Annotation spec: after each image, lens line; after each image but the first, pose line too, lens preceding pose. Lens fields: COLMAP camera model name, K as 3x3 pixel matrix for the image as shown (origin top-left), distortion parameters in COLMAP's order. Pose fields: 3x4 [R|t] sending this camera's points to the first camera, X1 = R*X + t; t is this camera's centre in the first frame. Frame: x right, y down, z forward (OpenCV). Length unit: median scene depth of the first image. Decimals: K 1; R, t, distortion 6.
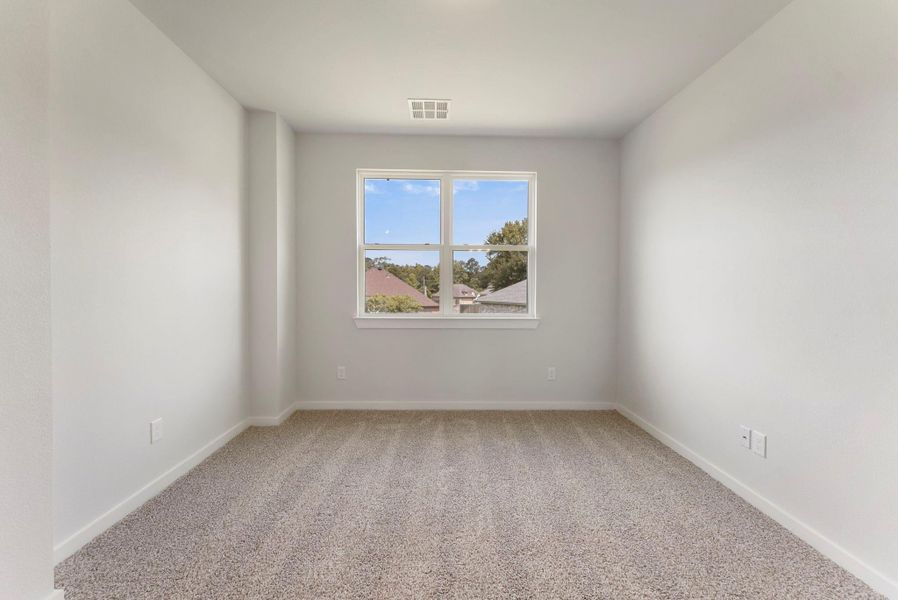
lens RADIAL K [[353.7, 0, 449.0], [0, 353.7, 300.0], [0, 0, 1]] dist [0.000797, -0.000132]
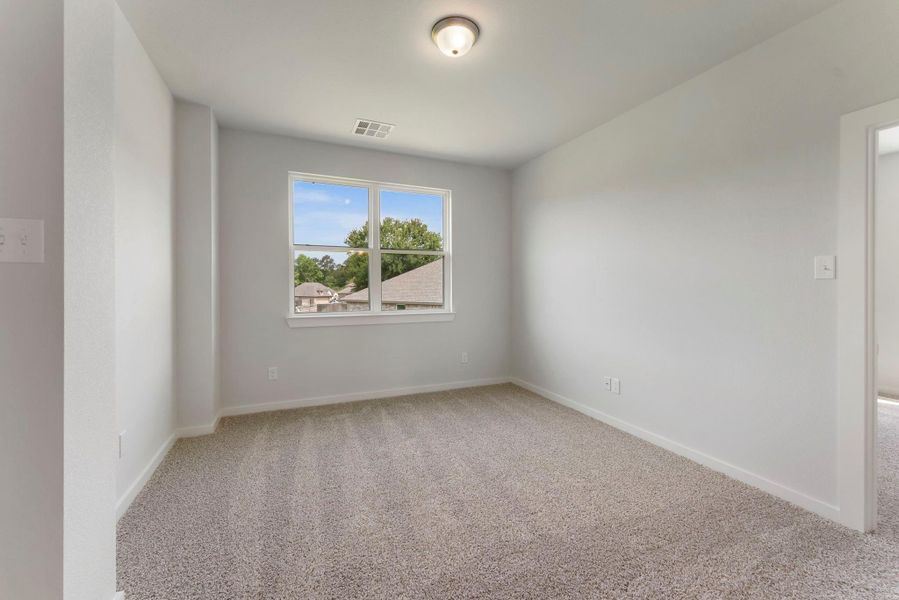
lens RADIAL K [[359.3, 0, 434.0], [0, 359.3, 295.5], [0, 0, 1]] dist [0.000135, 0.000098]
pose [[0.933406, -0.015549, 0.358484, -0.271372], [0.018490, 0.999818, -0.004779, -0.000378], [-0.358345, 0.011089, 0.933524, -0.122837]]
